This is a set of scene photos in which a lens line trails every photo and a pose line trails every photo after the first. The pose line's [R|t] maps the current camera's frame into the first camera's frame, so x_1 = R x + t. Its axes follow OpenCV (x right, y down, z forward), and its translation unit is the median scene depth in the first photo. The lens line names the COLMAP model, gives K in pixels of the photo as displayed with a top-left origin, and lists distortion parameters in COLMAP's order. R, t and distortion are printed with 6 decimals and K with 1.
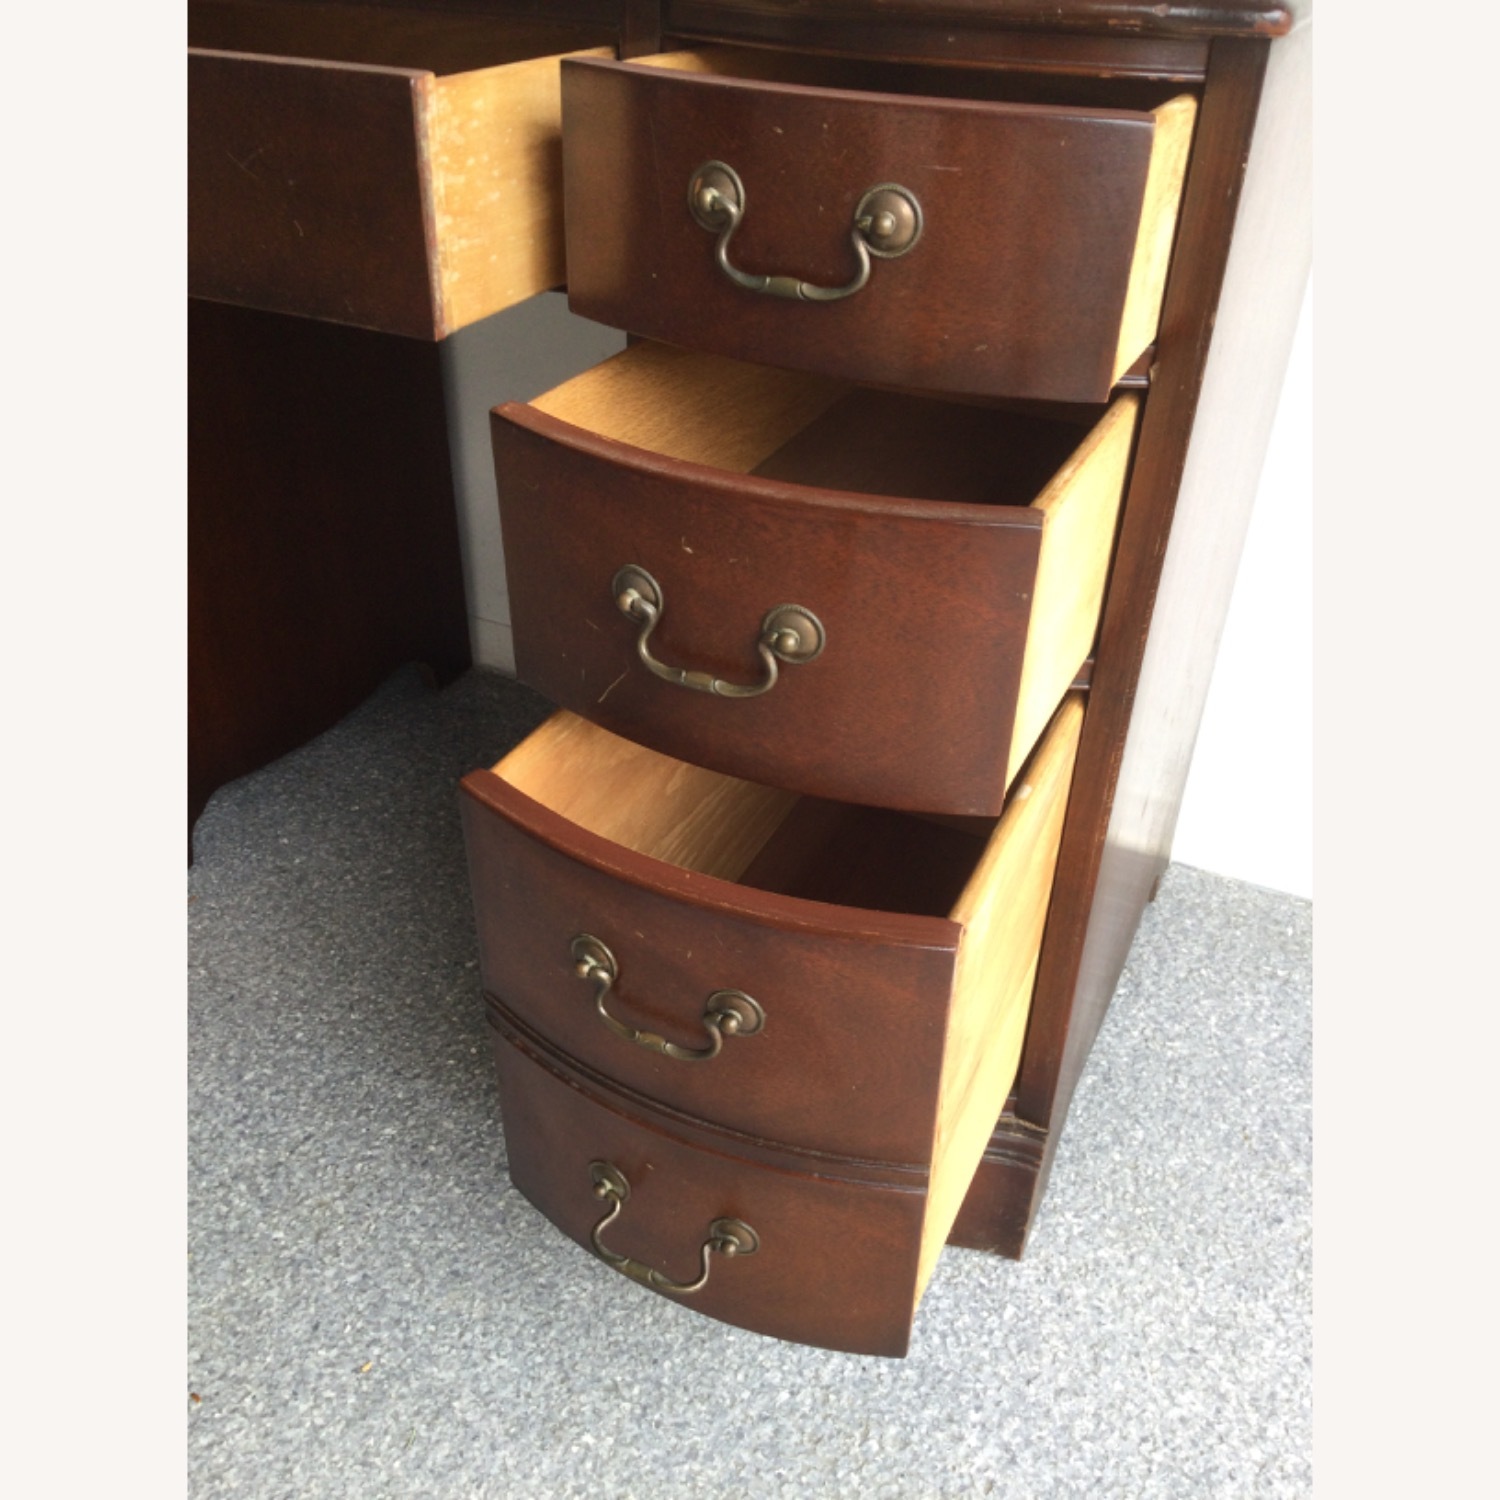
lens RADIAL K [[1381.7, 0, 740.4], [0, 1381.7, 738.1], [0, 0, 1]] dist [-0.020778, 0.000000]
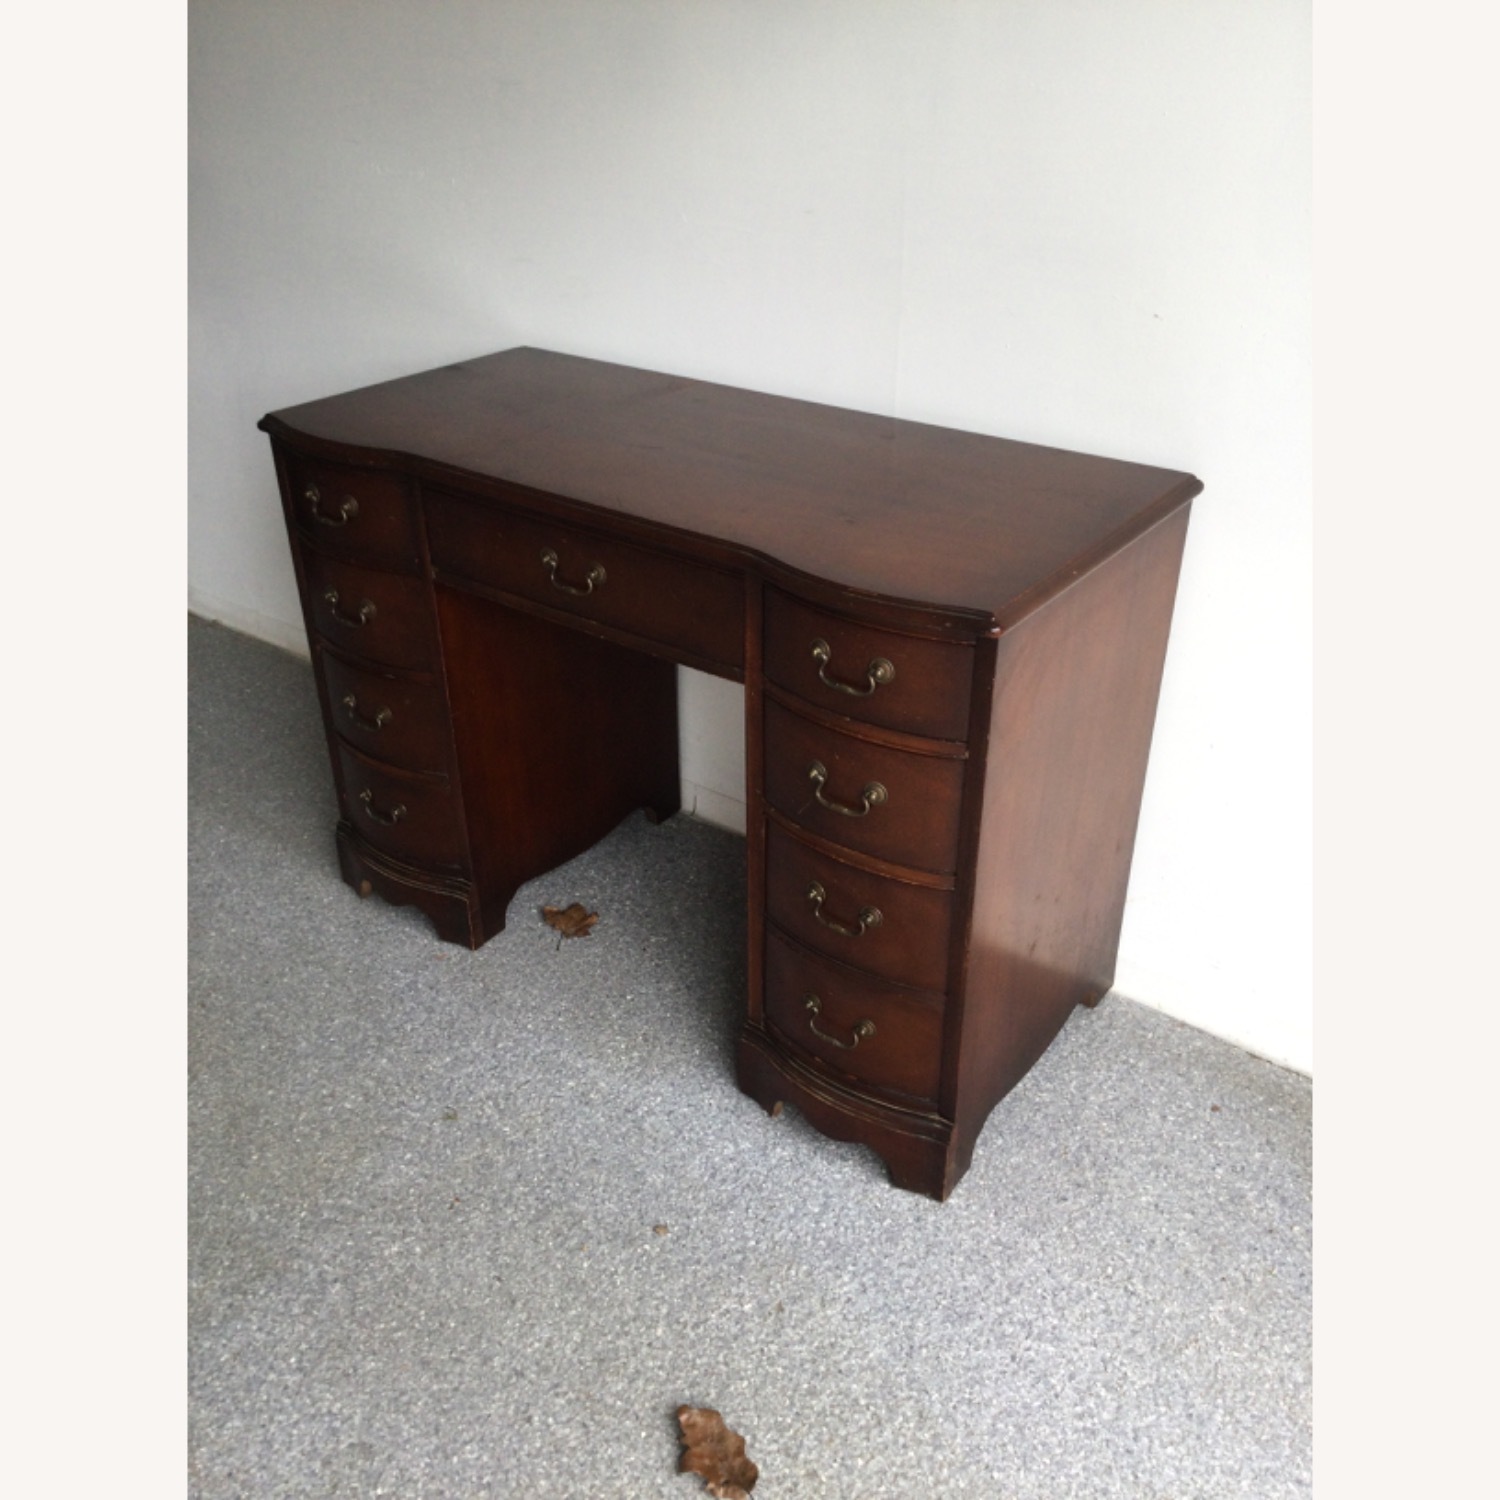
lens RADIAL K [[1381.7, 0, 760.6], [0, 1381.7, 692.7], [0, 0, 1]] dist [-0.020778, 0.000000]
pose [[0.980589, 0.069874, -0.183203, 0.315370], [-0.084529, 0.993711, -0.073439, -0.123850], [0.176919, 0.087499, 0.980328, -0.854666]]
